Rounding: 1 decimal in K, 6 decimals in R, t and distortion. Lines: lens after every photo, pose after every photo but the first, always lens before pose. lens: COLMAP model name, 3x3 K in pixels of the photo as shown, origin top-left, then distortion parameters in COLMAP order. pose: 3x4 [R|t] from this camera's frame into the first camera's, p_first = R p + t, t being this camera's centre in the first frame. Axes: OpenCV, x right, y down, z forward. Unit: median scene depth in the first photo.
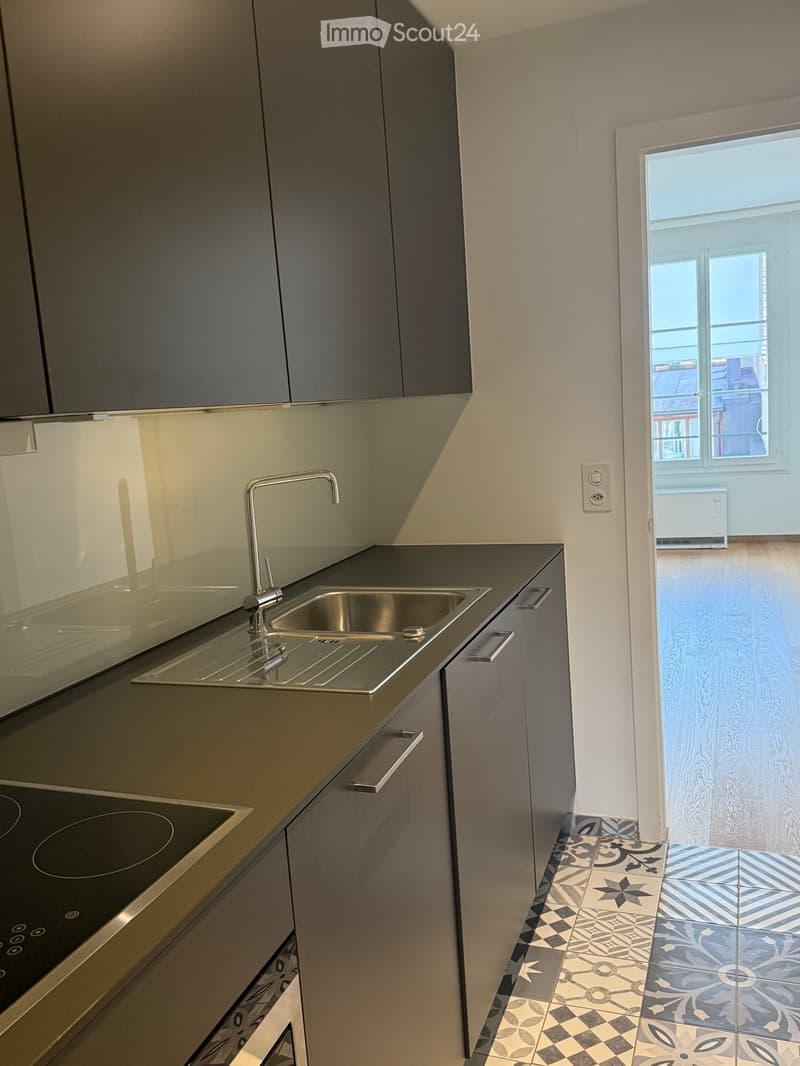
lens RADIAL K [[893.6, 0, 399.6], [0, 893.6, 531.1], [0, 0, 1]] dist [0.075151, -0.067978]
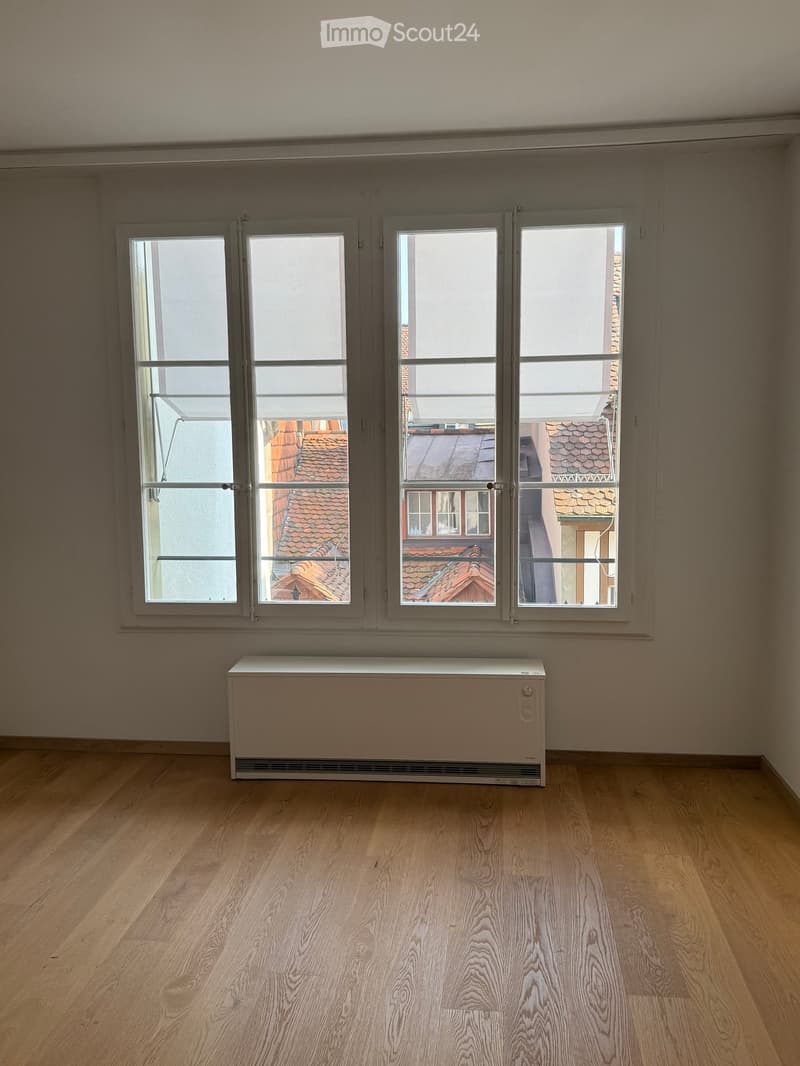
lens RADIAL K [[893.6, 0, 398.6], [0, 893.6, 533.3], [0, 0, 1]] dist [0.075151, -0.067978]
pose [[0.970612, 0.032395, 0.238459, 0.153529], [-0.019319, 0.998189, -0.056972, -0.093891], [-0.239873, 0.050691, 0.969480, 0.511261]]
